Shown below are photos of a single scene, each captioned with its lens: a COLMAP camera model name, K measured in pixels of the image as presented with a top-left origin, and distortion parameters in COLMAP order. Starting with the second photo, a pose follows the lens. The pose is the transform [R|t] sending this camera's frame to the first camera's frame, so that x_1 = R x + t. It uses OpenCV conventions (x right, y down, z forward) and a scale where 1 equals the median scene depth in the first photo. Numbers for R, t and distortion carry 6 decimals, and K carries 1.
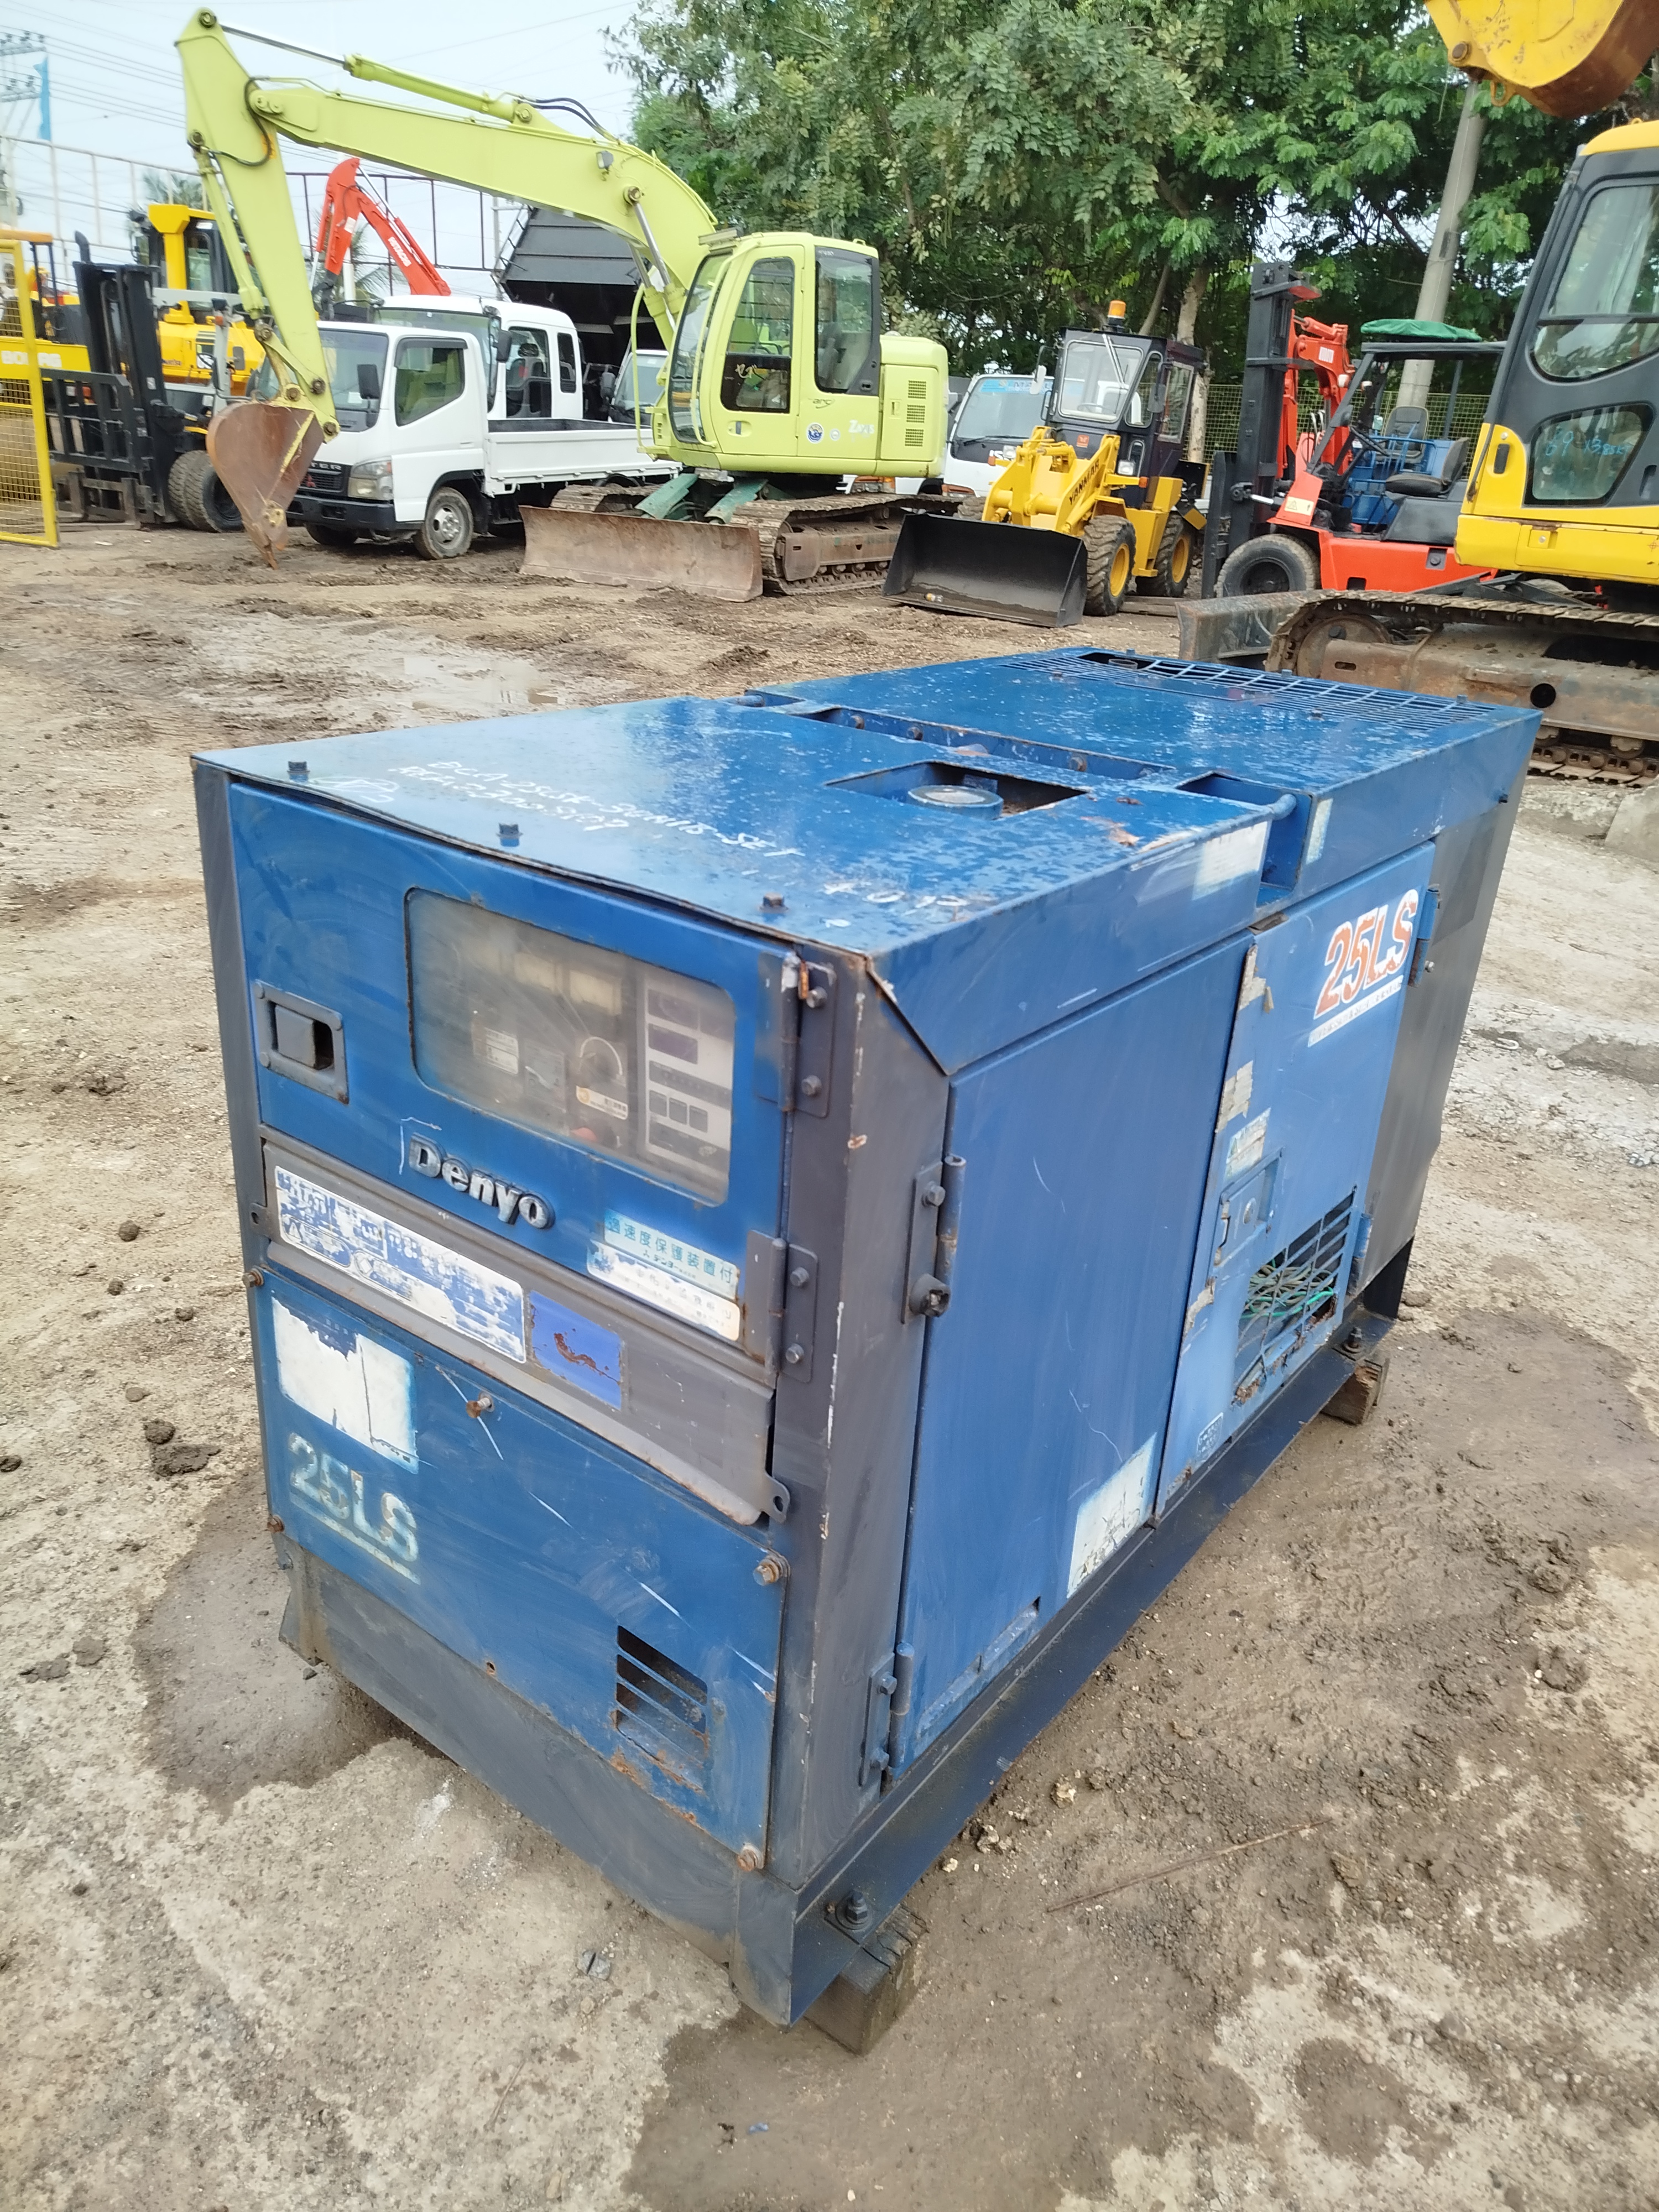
lens RADIAL K [[1558.0, 0, 829.5], [0, 1558.0, 1106.0], [0, 0, 1]] dist [0.028634, -0.021681]
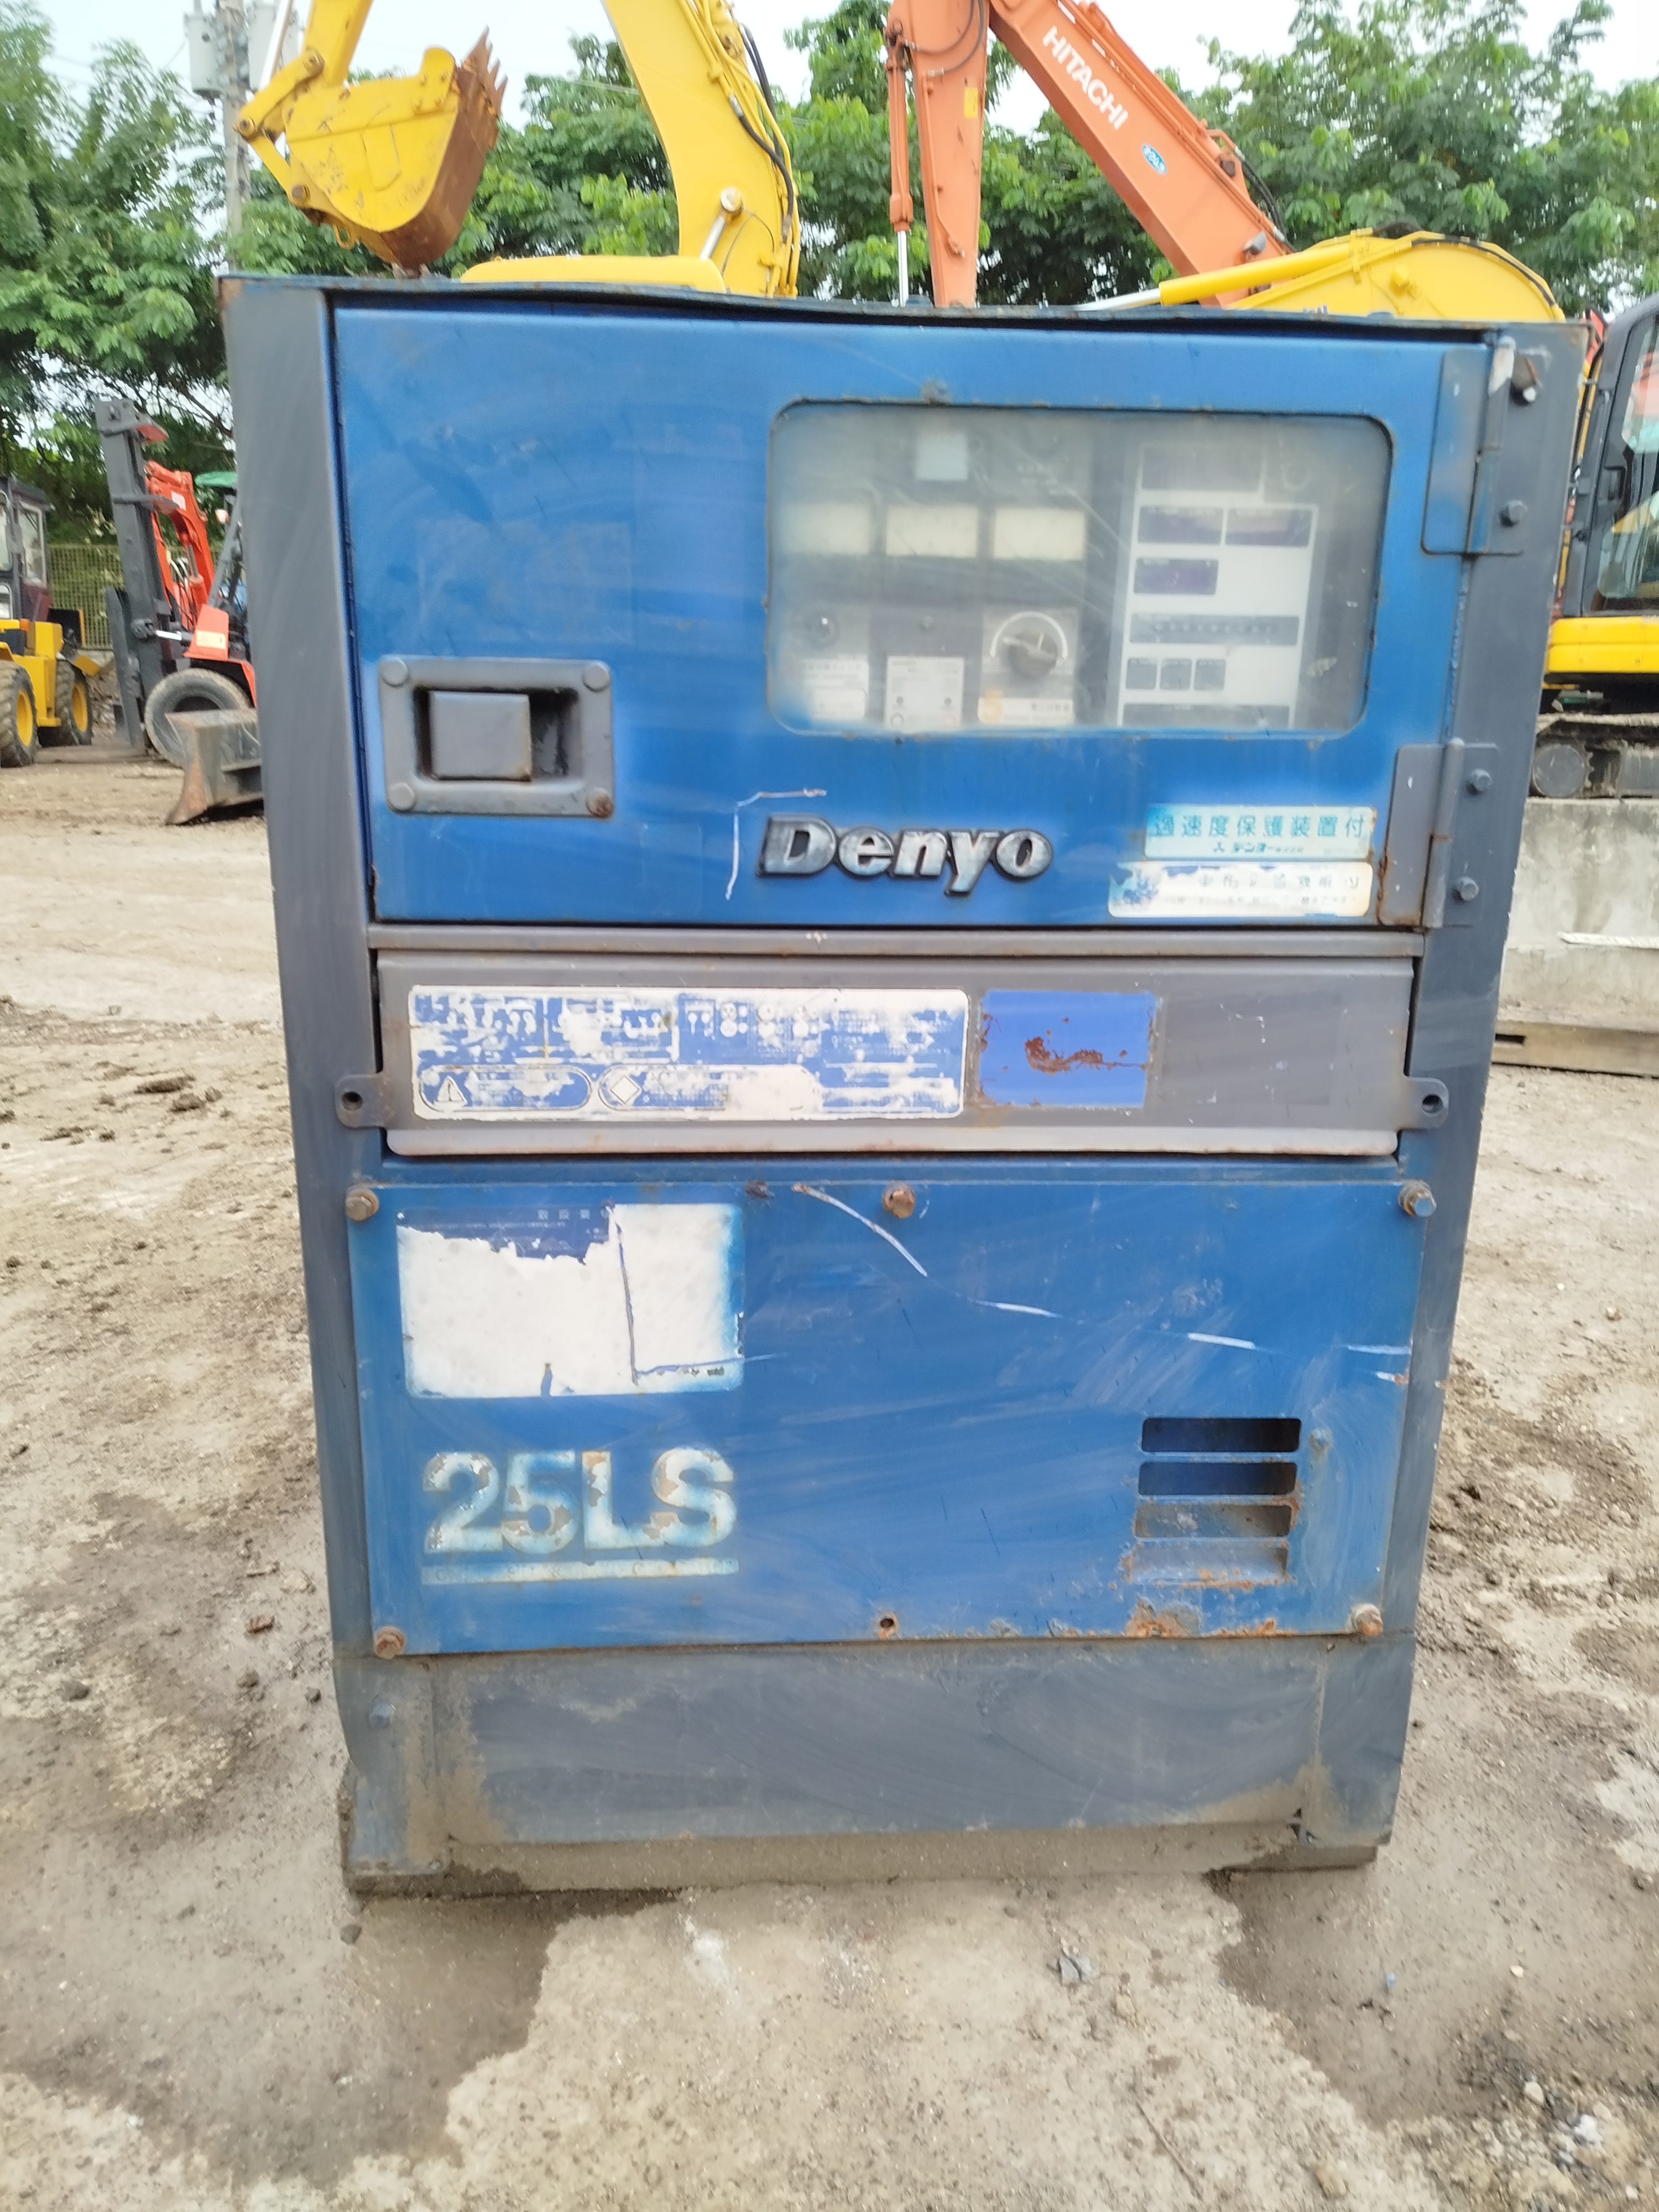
lens RADIAL K [[1558.0, 0, 829.5], [0, 1558.0, 1106.0], [0, 0, 1]] dist [0.028634, -0.021681]
pose [[0.756094, -0.221397, 0.615877, -0.605873], [0.287384, 0.957778, -0.008509, 0.132901], [-0.587989, 0.183427, 0.787796, 0.415357]]
